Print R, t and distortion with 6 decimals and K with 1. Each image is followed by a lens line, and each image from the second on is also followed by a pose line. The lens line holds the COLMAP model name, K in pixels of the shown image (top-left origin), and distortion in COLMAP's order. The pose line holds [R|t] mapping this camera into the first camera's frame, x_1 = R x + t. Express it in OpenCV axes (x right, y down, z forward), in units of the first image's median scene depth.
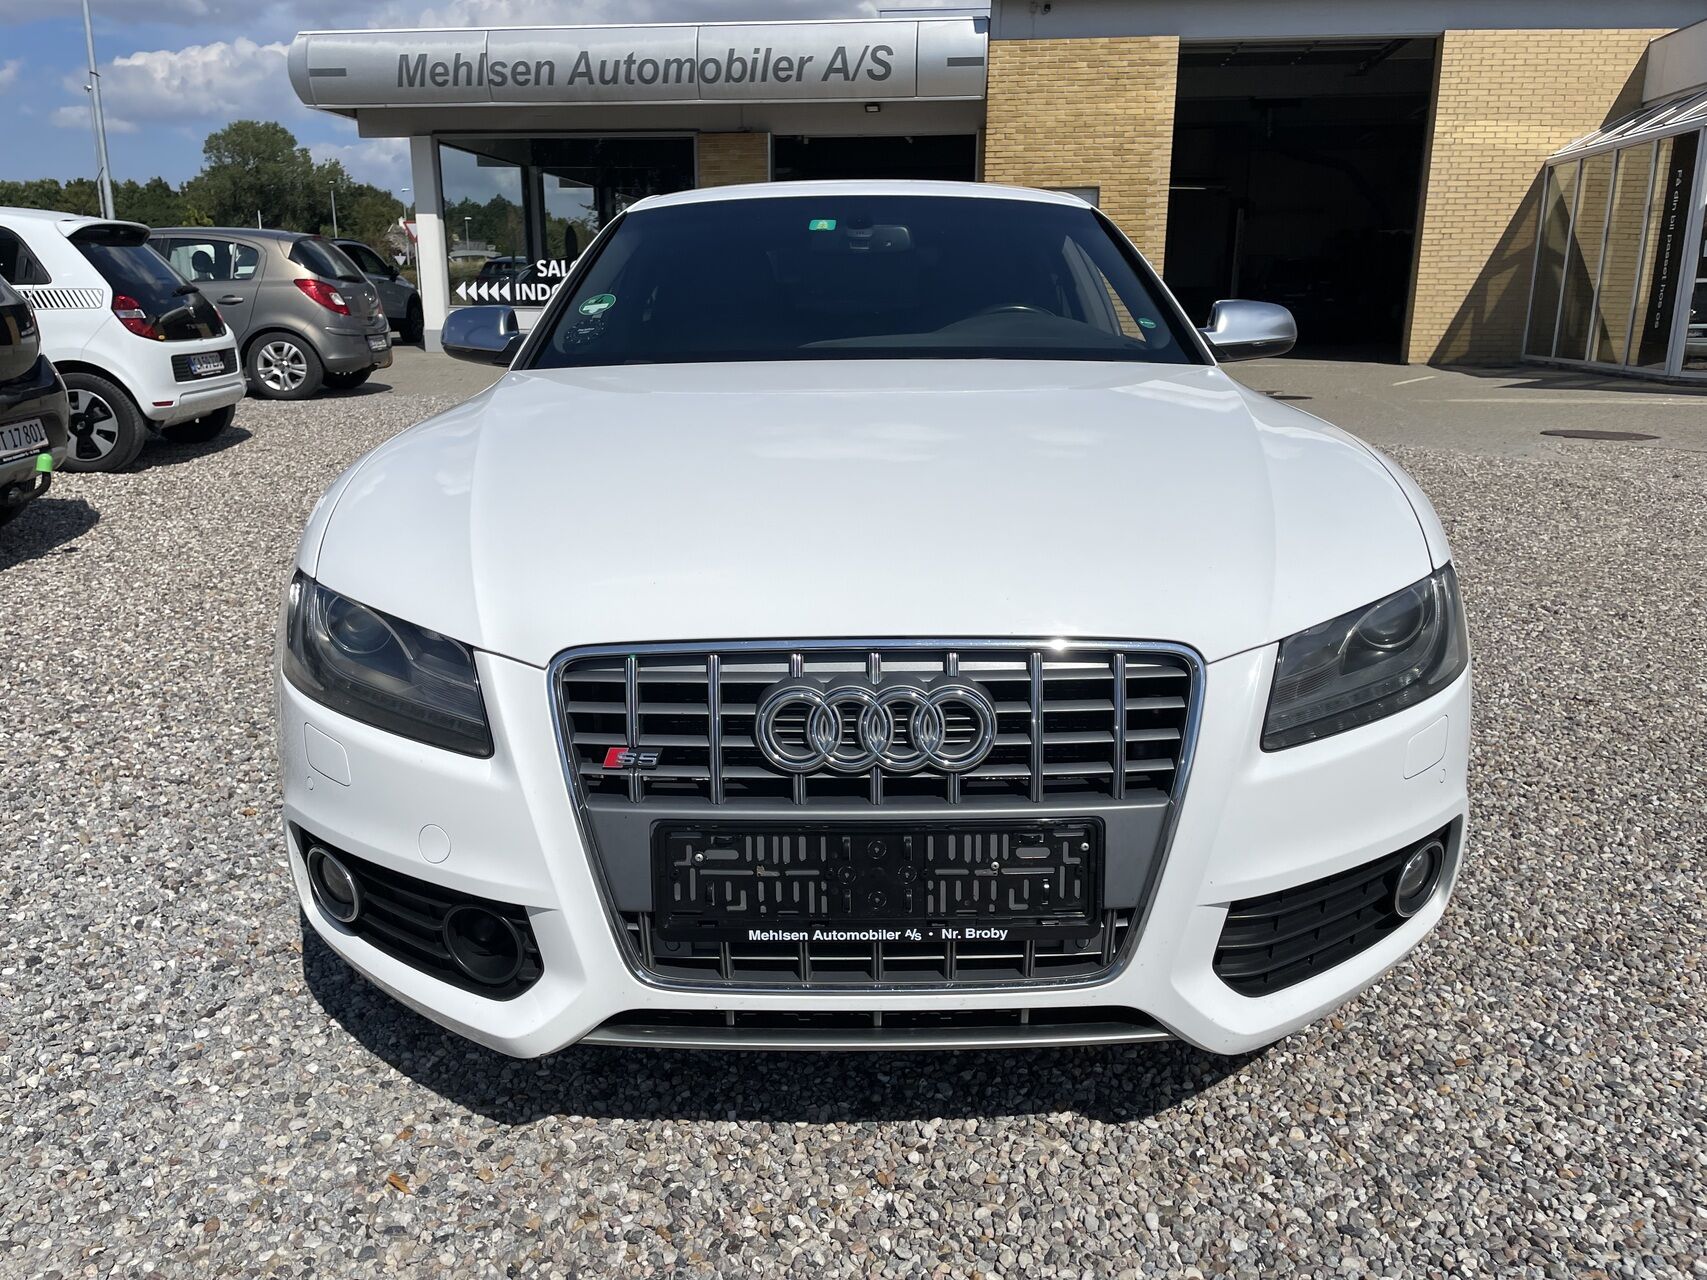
lens RADIAL K [[1306.5, 0, 853.5], [0, 1306.5, 640.0], [0, 0, 1]] dist [0.134823, -0.137857]
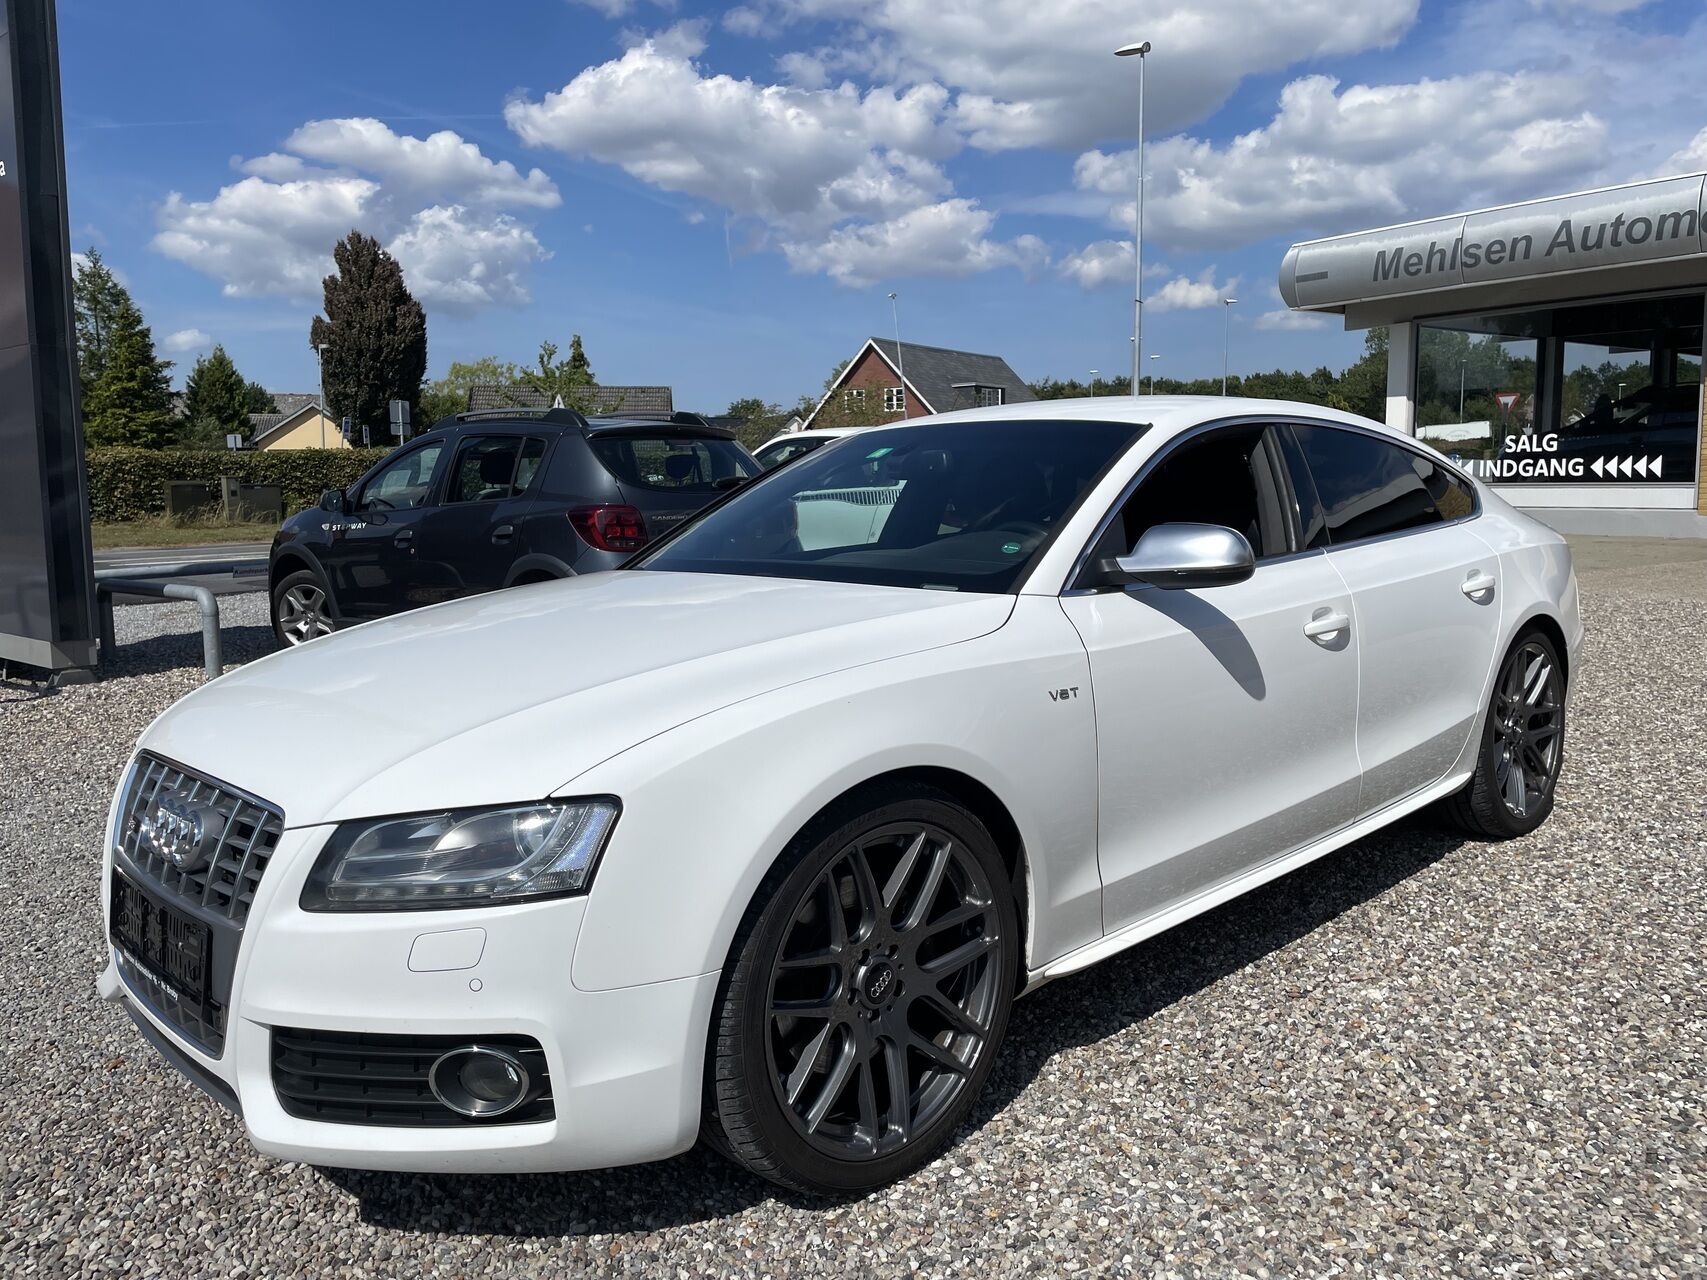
lens RADIAL K [[1306.5, 0, 853.5], [0, 1306.5, 640.0], [0, 0, 1]] dist [0.134823, -0.137857]
pose [[0.703796, 0.083273, -0.705504, 0.134473], [-0.170018, 0.983990, -0.053464, -0.016035], [0.689757, 0.157576, 0.706686, 0.036383]]
